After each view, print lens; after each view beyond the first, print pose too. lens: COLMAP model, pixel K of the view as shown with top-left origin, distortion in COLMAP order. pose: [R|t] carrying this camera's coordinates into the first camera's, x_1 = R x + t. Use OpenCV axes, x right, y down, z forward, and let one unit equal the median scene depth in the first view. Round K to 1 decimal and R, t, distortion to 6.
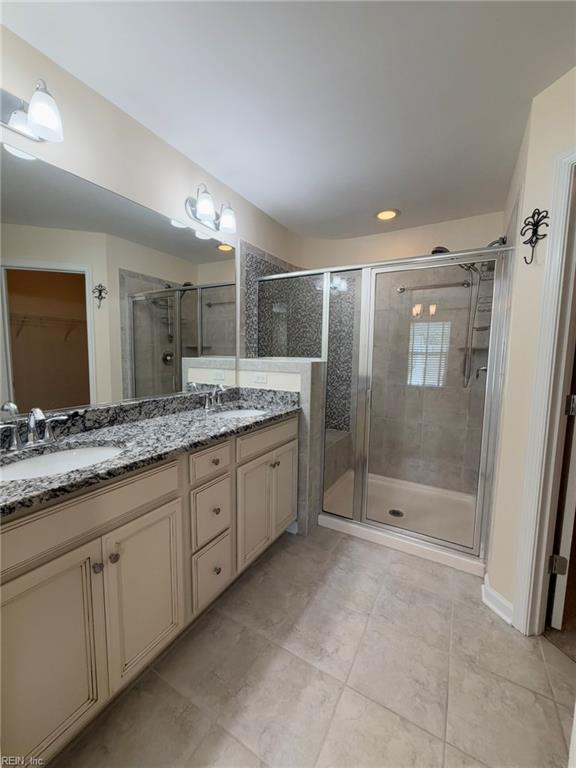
lens RADIAL K [[308.1, 0, 288.4], [0, 308.1, 383.2], [0, 0, 1]] dist [0.003284, 0.000465]
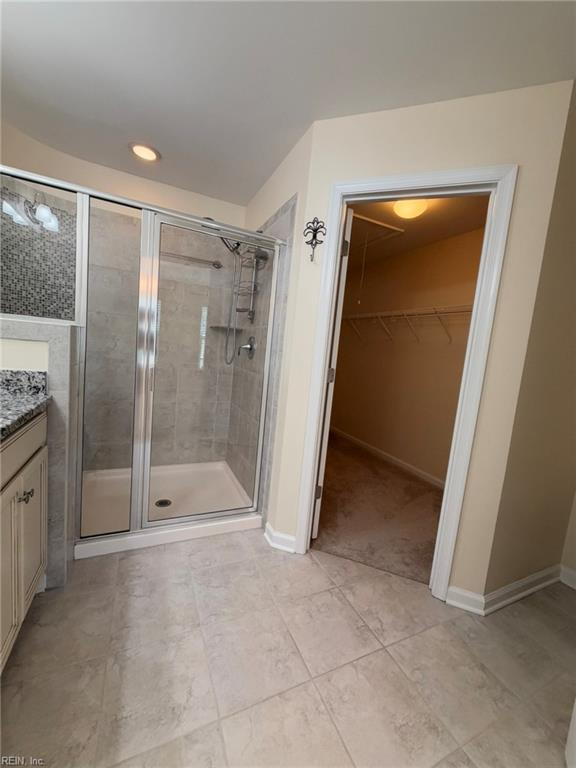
lens RADIAL K [[308.1, 0, 288.6], [0, 308.1, 383.2], [0, 0, 1]] dist [0.003284, 0.000465]
pose [[0.573084, -0.054443, 0.817686, -0.239124], [-0.002854, 0.997652, 0.068425, 0.008956], [-0.819492, -0.041547, 0.571583, 0.285692]]
